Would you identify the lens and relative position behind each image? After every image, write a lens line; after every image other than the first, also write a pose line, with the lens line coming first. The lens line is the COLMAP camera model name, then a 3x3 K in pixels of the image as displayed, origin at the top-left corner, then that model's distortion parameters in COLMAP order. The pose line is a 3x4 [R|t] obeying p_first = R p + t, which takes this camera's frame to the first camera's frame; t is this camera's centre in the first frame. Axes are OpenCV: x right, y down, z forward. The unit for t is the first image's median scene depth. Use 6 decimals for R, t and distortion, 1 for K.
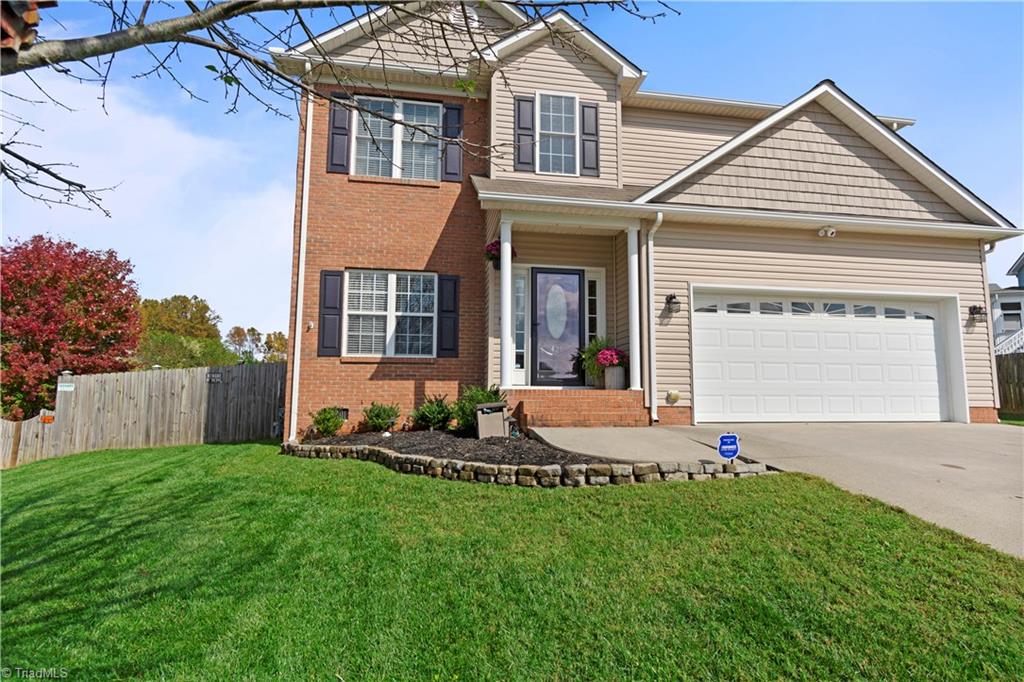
lens RADIAL K [[537.5, 0, 519.4], [0, 537.5, 342.5], [0, 0, 1]] dist [0.002672, -0.002459]
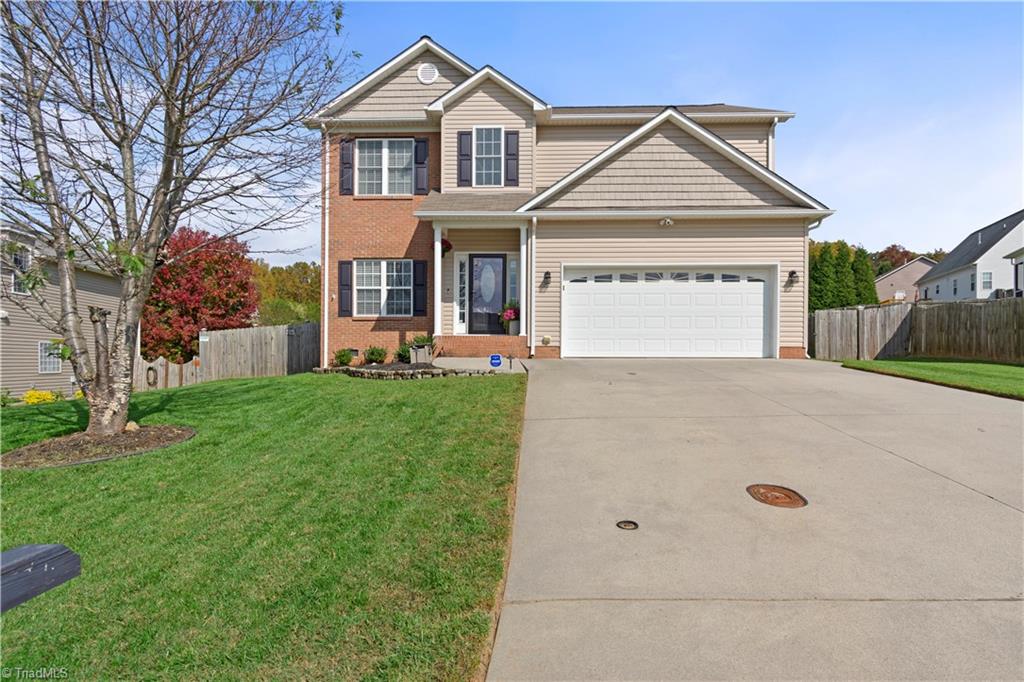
lens RADIAL K [[537.5, 0, 511.5], [0, 537.5, 359.6], [0, 0, 1]] dist [0.002672, -0.002459]
pose [[0.980575, 0.000672, -0.196142, 0.423138], [0.020986, 0.993895, 0.108319, -0.009098], [0.195017, -0.110331, 0.974574, -0.442314]]
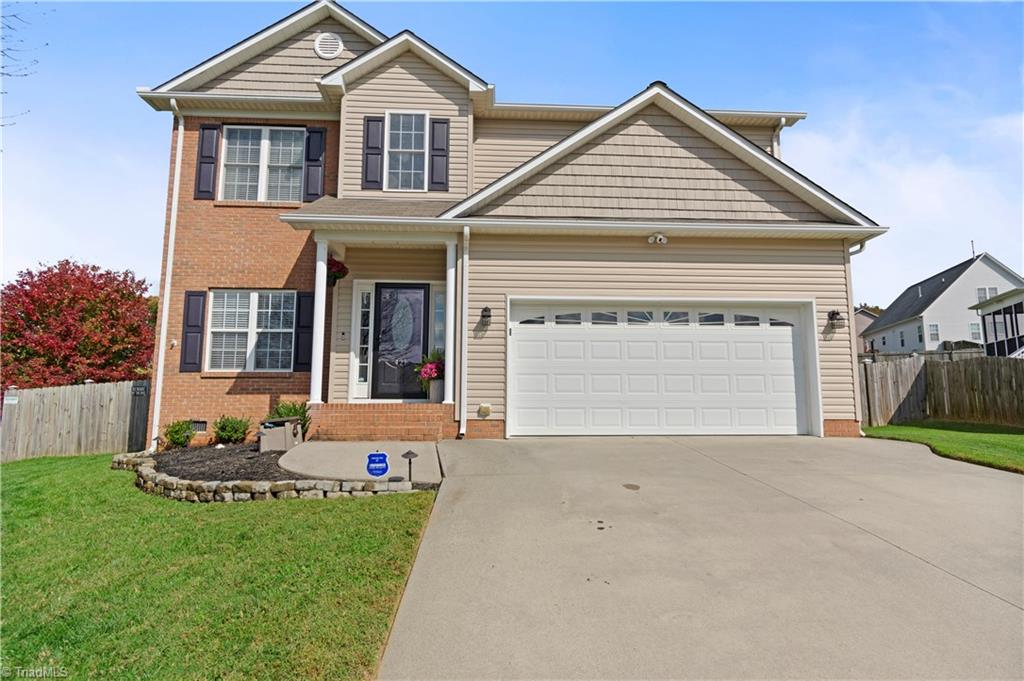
lens RADIAL K [[537.5, 0, 511.2], [0, 537.5, 343.0], [0, 0, 1]] dist [0.002672, -0.002459]
pose [[0.993802, -0.015640, -0.110061, 0.388078], [0.014531, 0.999835, -0.010871, -0.010464], [0.110213, 0.009205, 0.993865, 0.011530]]
